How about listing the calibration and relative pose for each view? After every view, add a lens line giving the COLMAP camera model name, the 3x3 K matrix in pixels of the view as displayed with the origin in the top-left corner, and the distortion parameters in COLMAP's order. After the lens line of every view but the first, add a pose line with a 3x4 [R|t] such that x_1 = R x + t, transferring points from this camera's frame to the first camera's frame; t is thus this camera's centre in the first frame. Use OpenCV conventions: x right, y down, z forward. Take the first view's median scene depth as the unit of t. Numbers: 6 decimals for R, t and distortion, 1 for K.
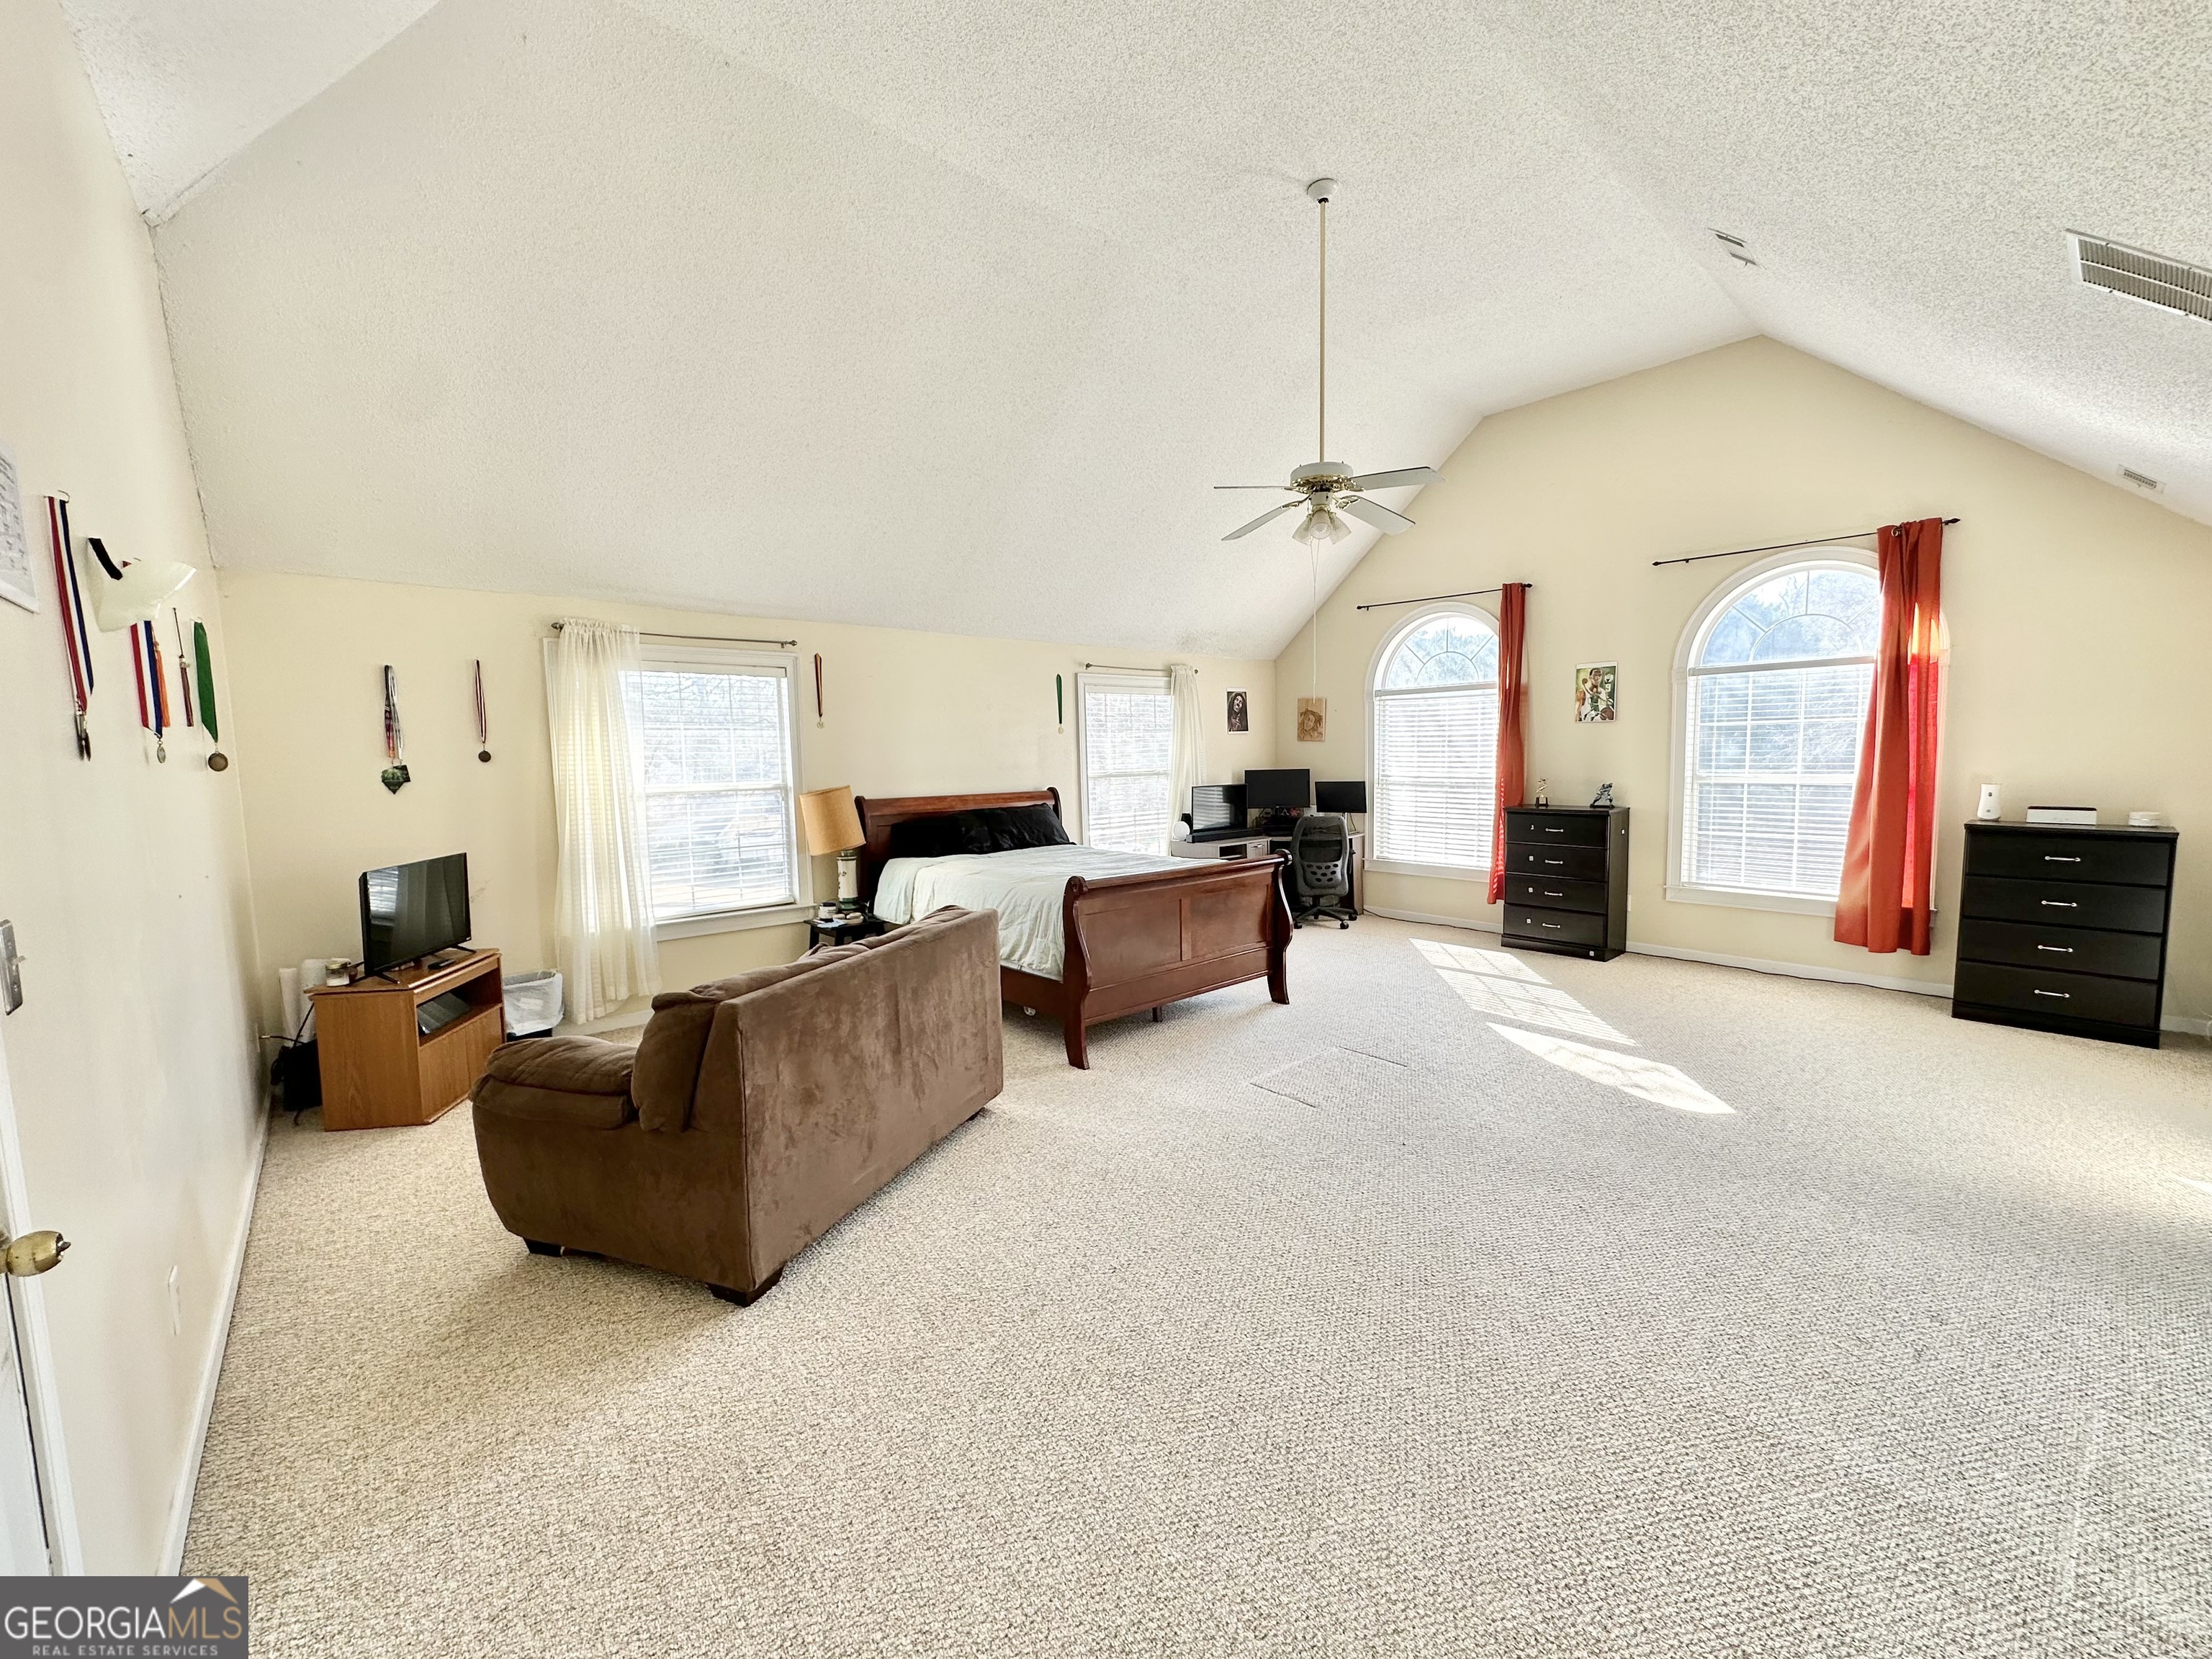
lens RADIAL K [[879.5, 0, 1107.4], [0, 879.5, 829.3], [0, 0, 1]] dist [-0.000759, -0.000130]
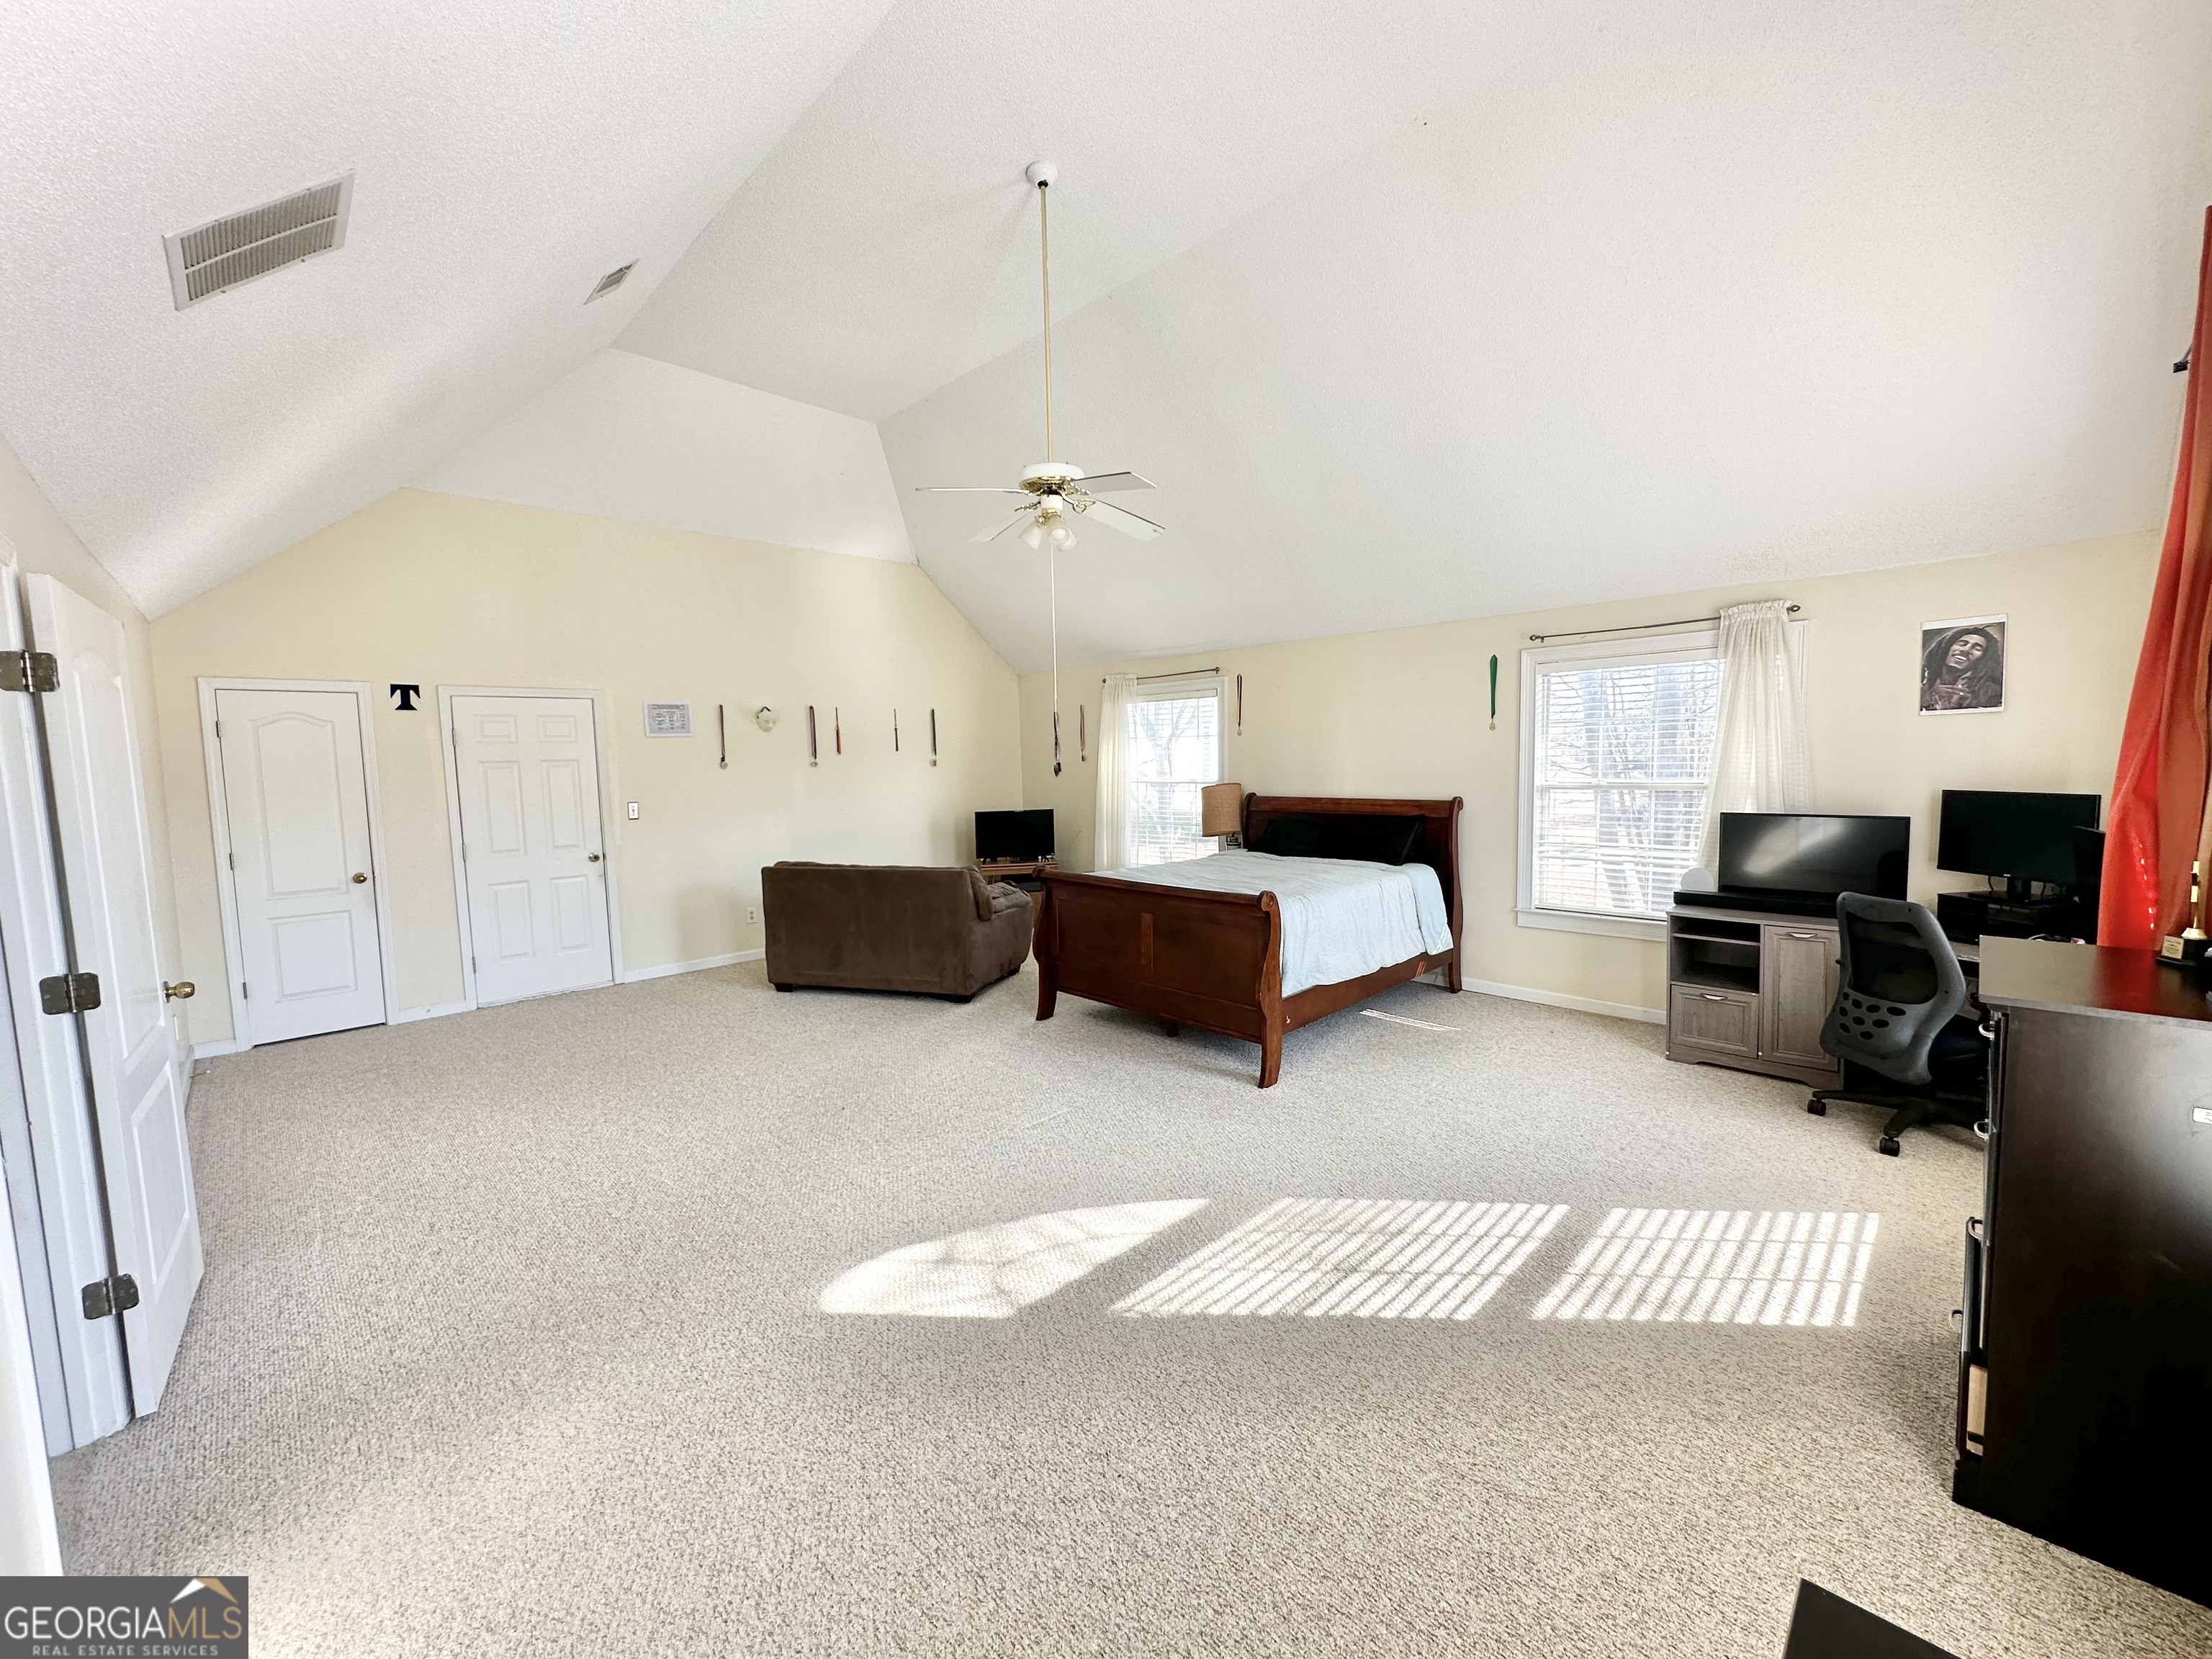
lens RADIAL K [[879.5, 0, 1108.3], [0, 879.5, 835.4], [0, 0, 1]] dist [-0.000759, -0.000130]
pose [[0.065958, 0.104739, -0.992310, 0.919930], [-0.066821, 0.992707, 0.100339, -0.091112], [0.995583, 0.059689, 0.072475, 0.768168]]
